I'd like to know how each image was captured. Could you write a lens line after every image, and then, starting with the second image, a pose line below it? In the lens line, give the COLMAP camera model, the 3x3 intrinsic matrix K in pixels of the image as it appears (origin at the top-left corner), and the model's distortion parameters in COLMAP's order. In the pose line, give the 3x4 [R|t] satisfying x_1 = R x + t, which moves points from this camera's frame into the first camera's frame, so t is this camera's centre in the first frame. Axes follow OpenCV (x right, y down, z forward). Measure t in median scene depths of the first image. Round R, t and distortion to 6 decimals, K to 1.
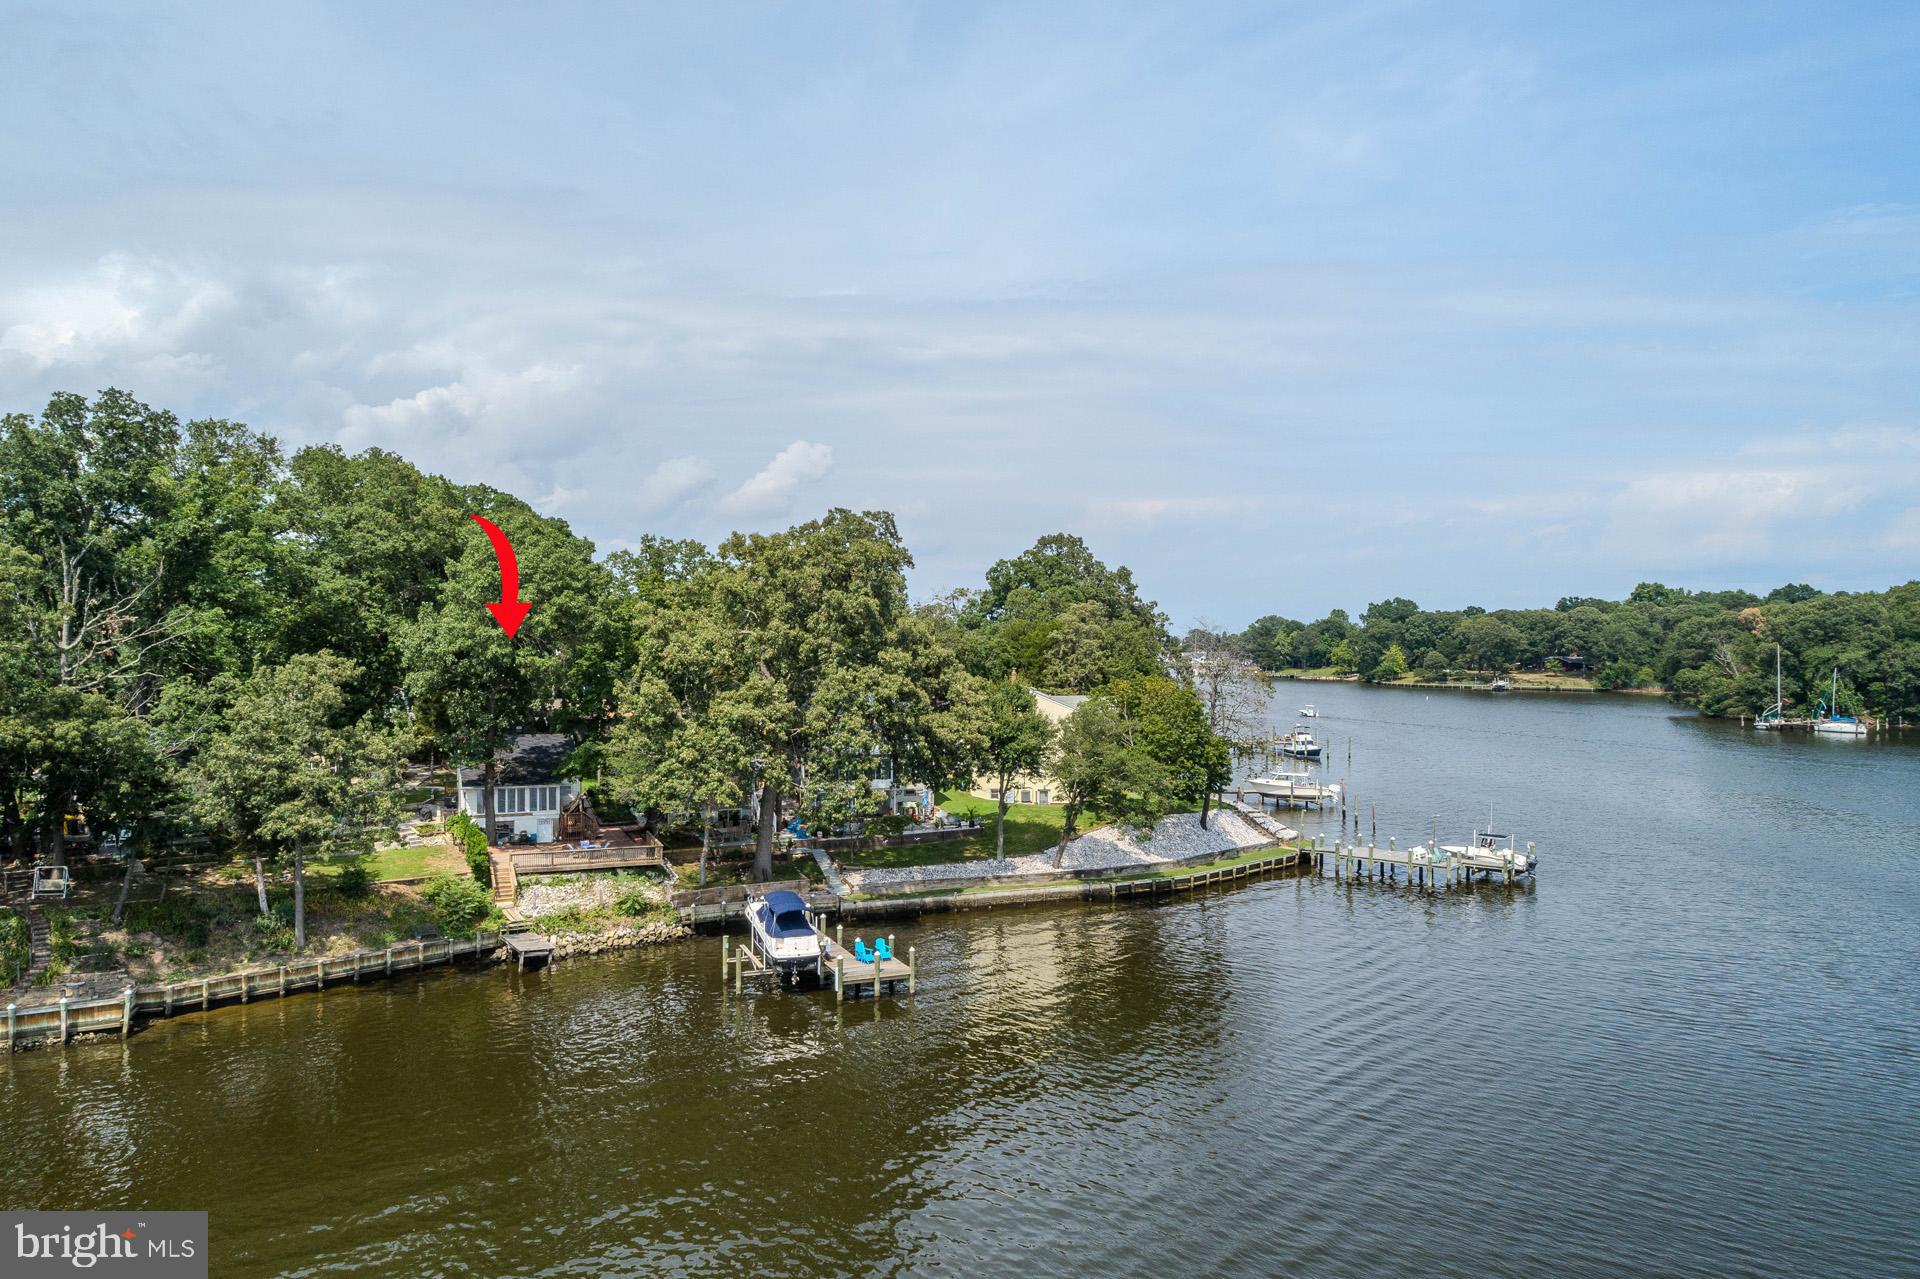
lens RADIAL K [[1346.5, 0, 969.2], [0, 1346.5, 649.1], [0, 0, 1]] dist [-0.003316, 0.012680]
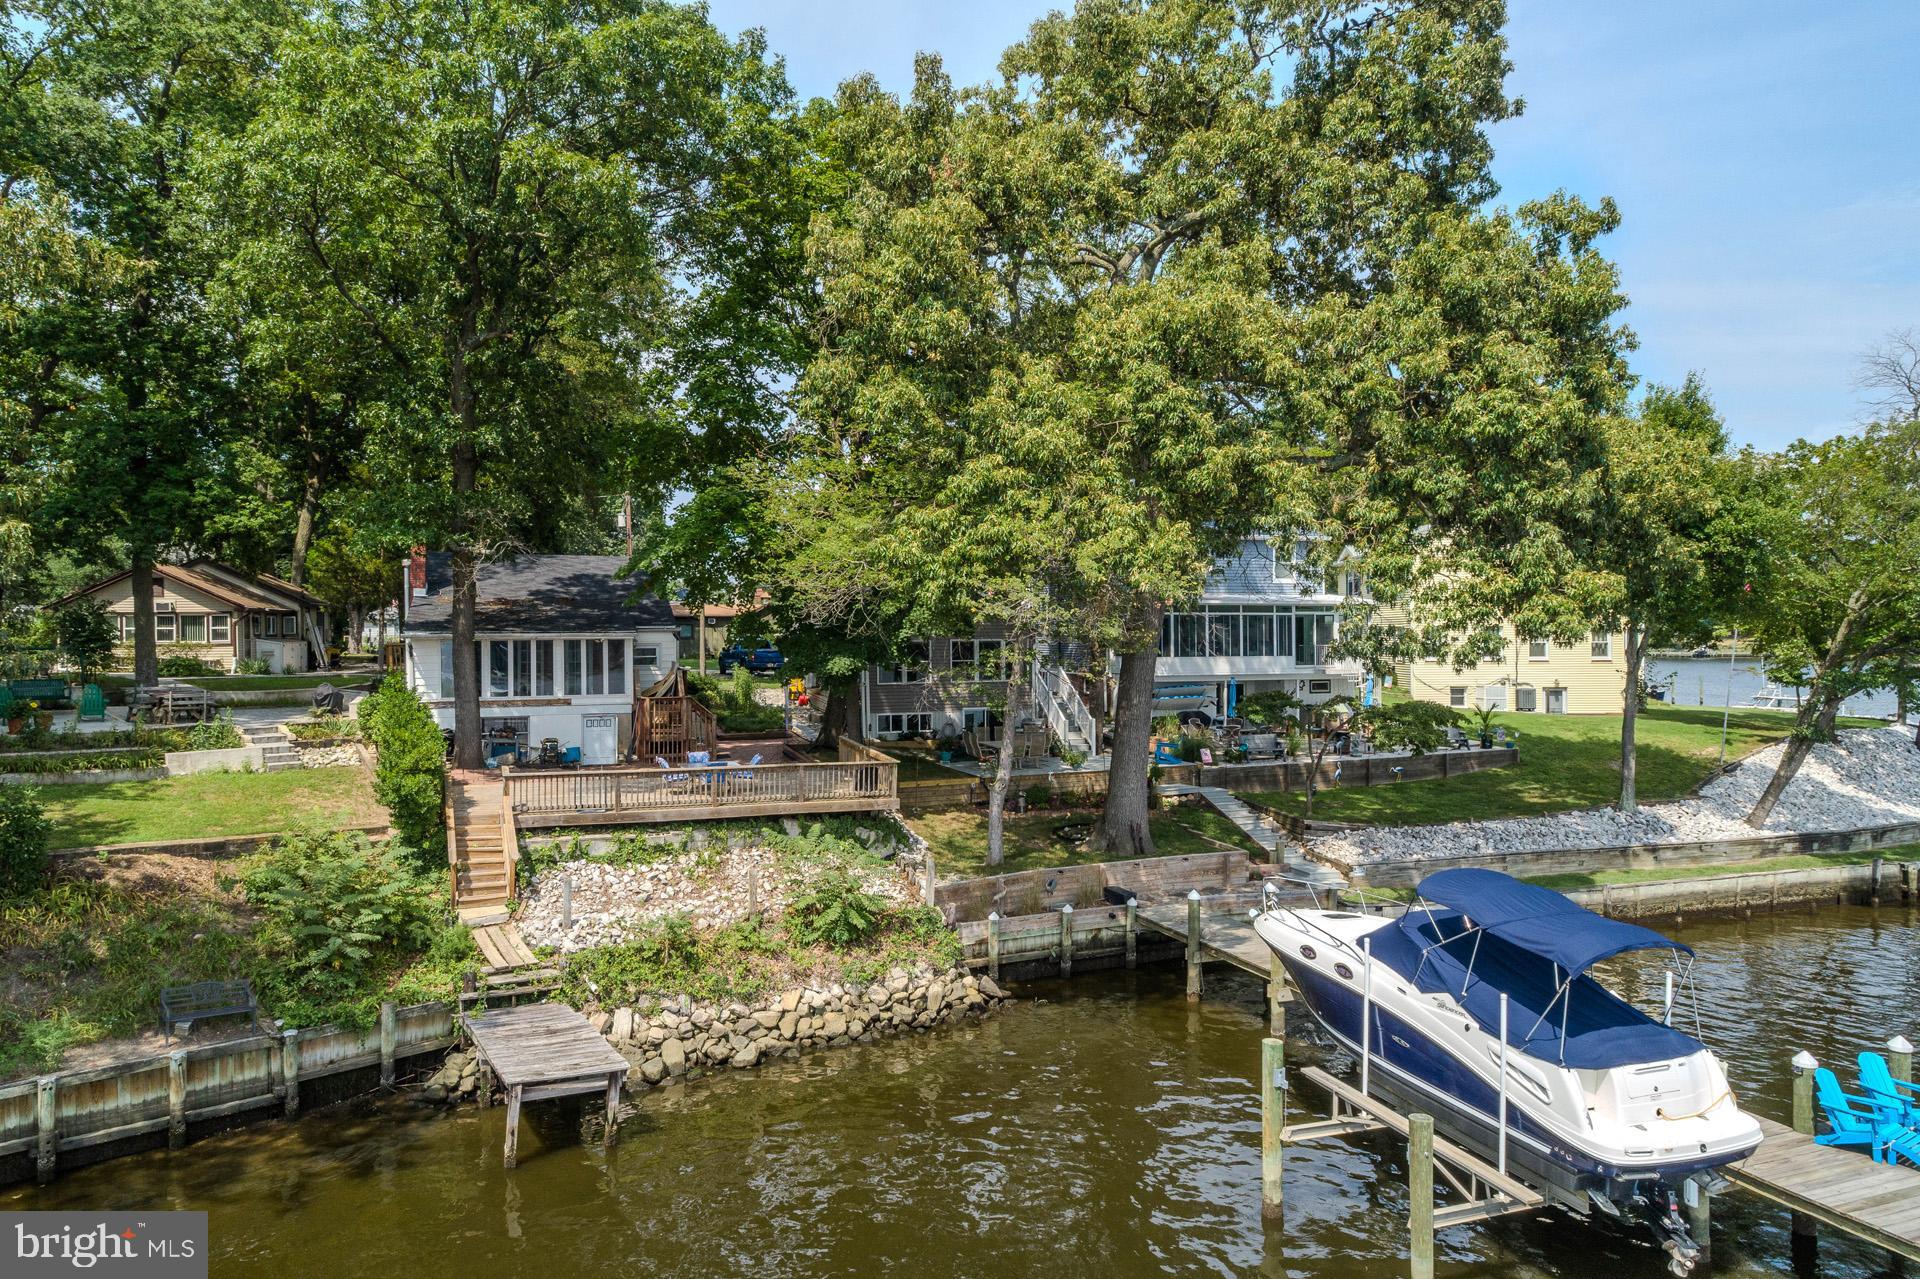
lens RADIAL K [[1346.5, 0, 975.4], [0, 1346.5, 643.7], [0, 0, 1]] dist [-0.003316, 0.012680]
pose [[0.999225, -0.006566, -0.038823, -0.196093], [0.006411, 0.999971, -0.004106, 0.117268], [0.038849, 0.003854, 0.999238, 0.632008]]
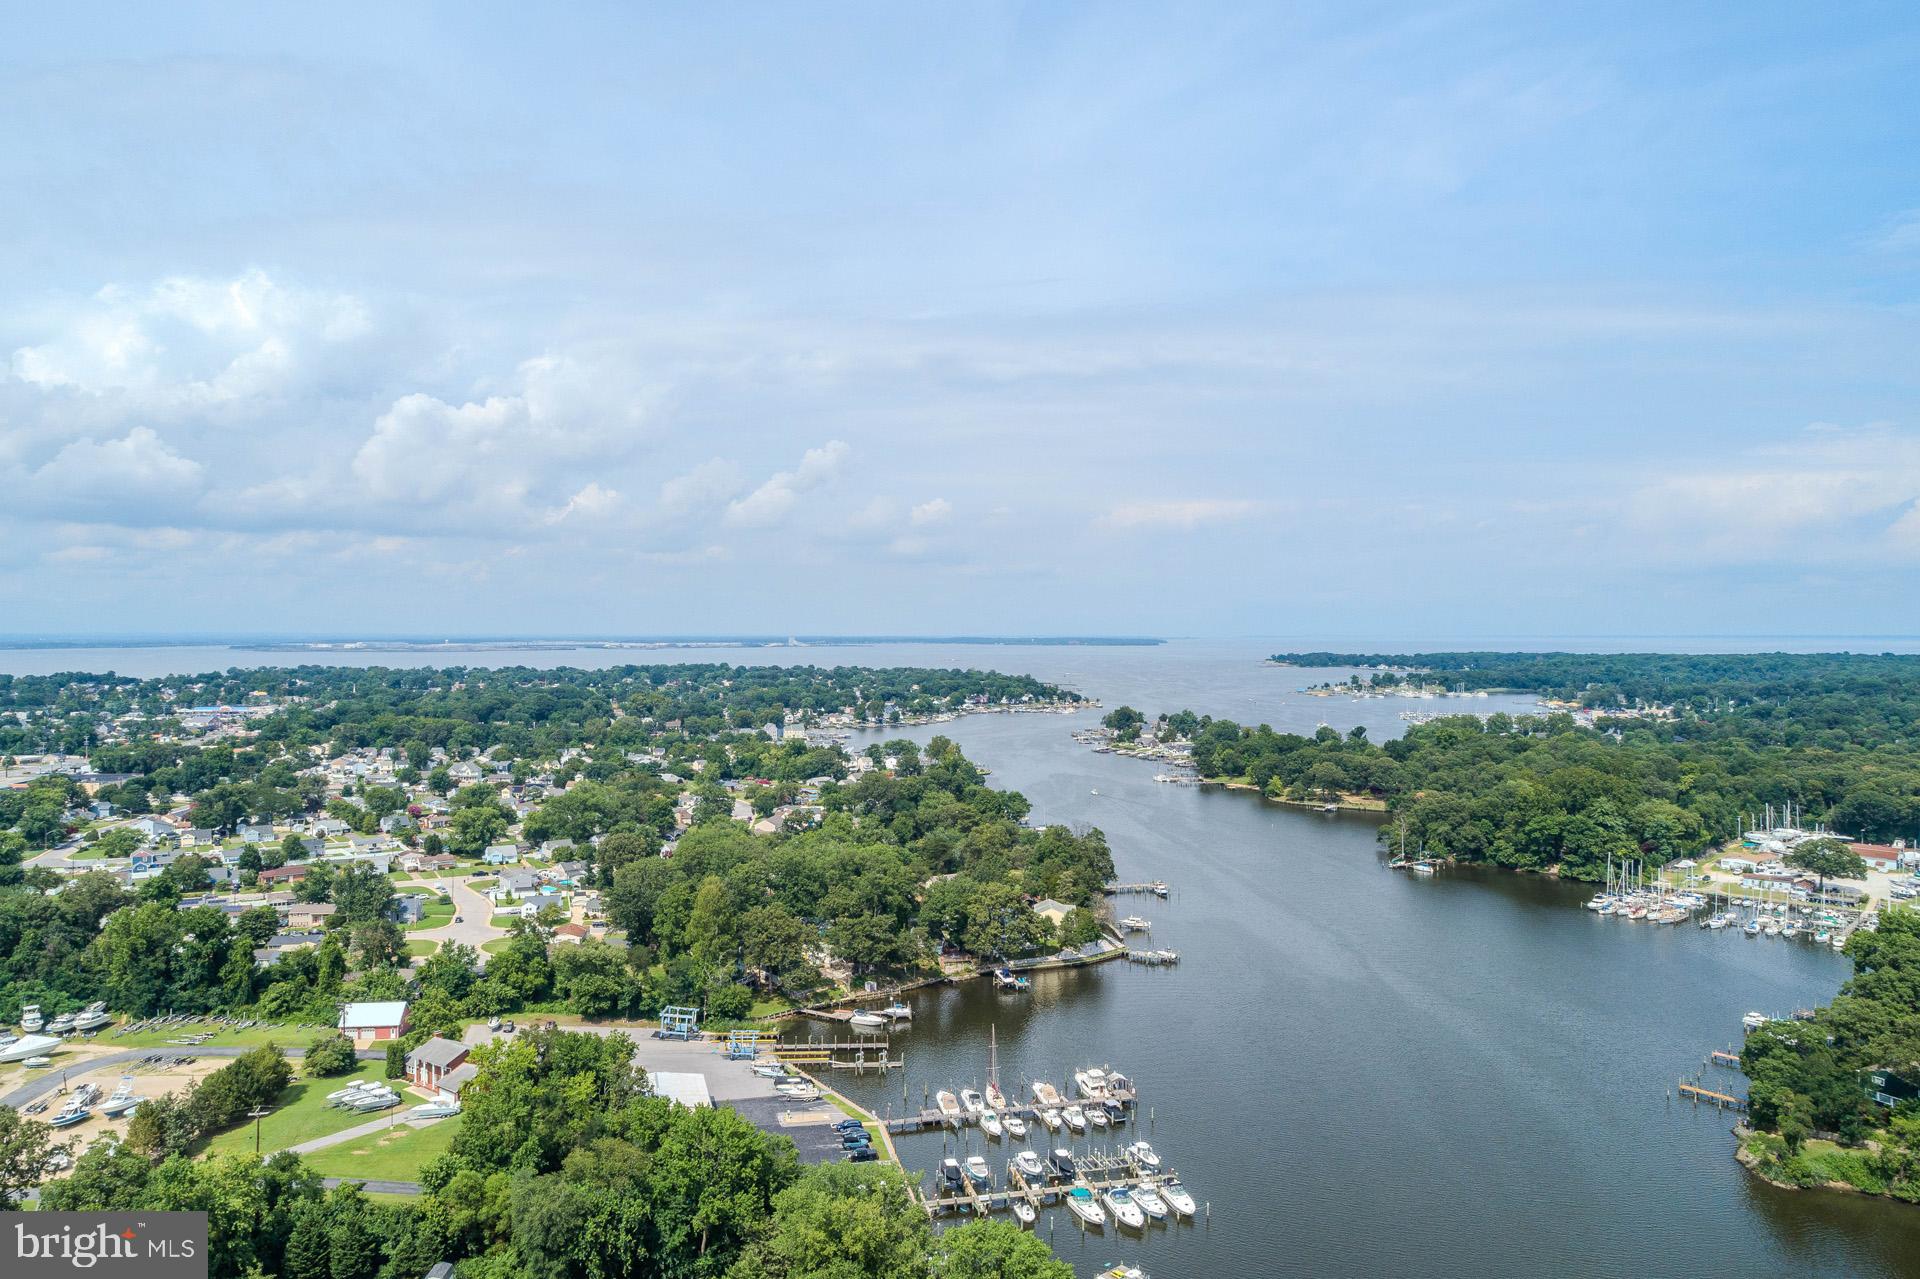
lens RADIAL K [[1346.5, 0, 961.6], [0, 1346.5, 628.4], [0, 0, 1]] dist [-0.003316, 0.012680]
pose [[0.999834, -0.002684, -0.018026, -0.180904], [0.002423, 0.999893, -0.014450, -0.924567], [0.018063, 0.014404, 0.999733, -3.678837]]
